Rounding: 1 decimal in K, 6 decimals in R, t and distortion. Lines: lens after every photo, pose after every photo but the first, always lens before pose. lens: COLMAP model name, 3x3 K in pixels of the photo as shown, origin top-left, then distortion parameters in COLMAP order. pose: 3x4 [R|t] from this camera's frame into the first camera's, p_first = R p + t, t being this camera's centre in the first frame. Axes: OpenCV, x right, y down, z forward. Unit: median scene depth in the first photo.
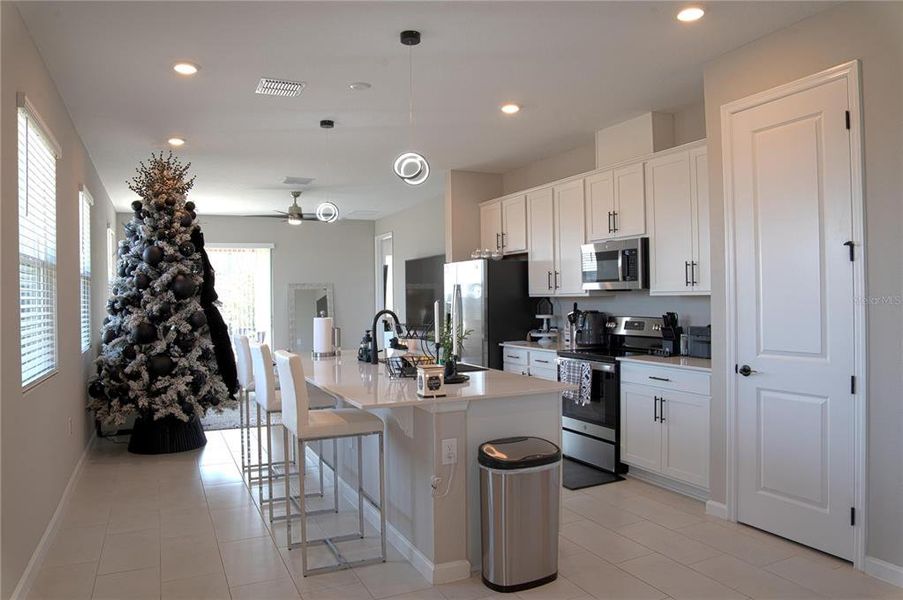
lens RADIAL K [[633.4, 0, 451.5], [0, 633.4, 300.0], [0, 0, 1]] dist [-0.128226, 0.083157]
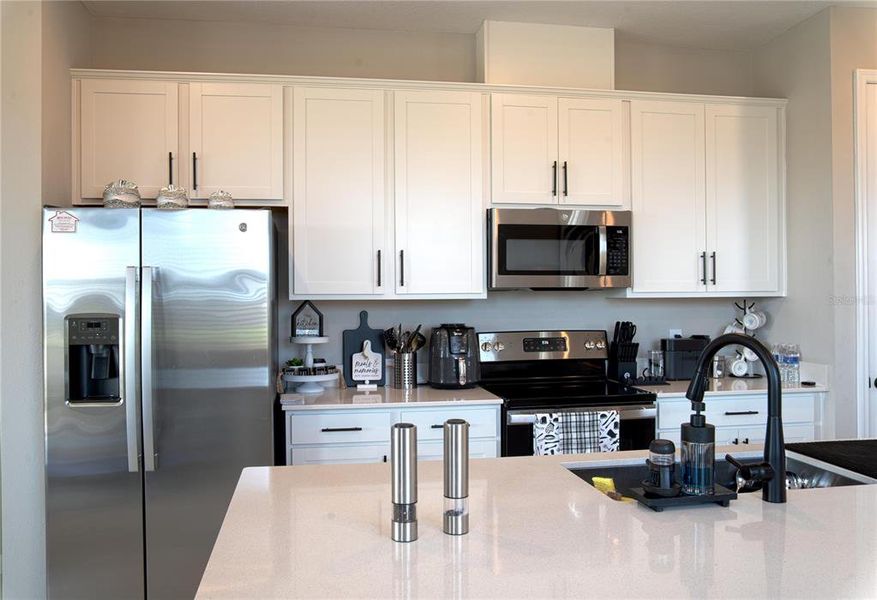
lens RADIAL K [[680.5, 0, 438.2], [0, 680.5, 300.5], [0, 0, 1]] dist [-0.034756, 0.001871]
pose [[0.278600, 0.009095, 0.960364, -0.398952], [0.009495, 0.999880, -0.012223, 0.002719], [-0.960360, 0.012524, 0.278480, 0.880263]]
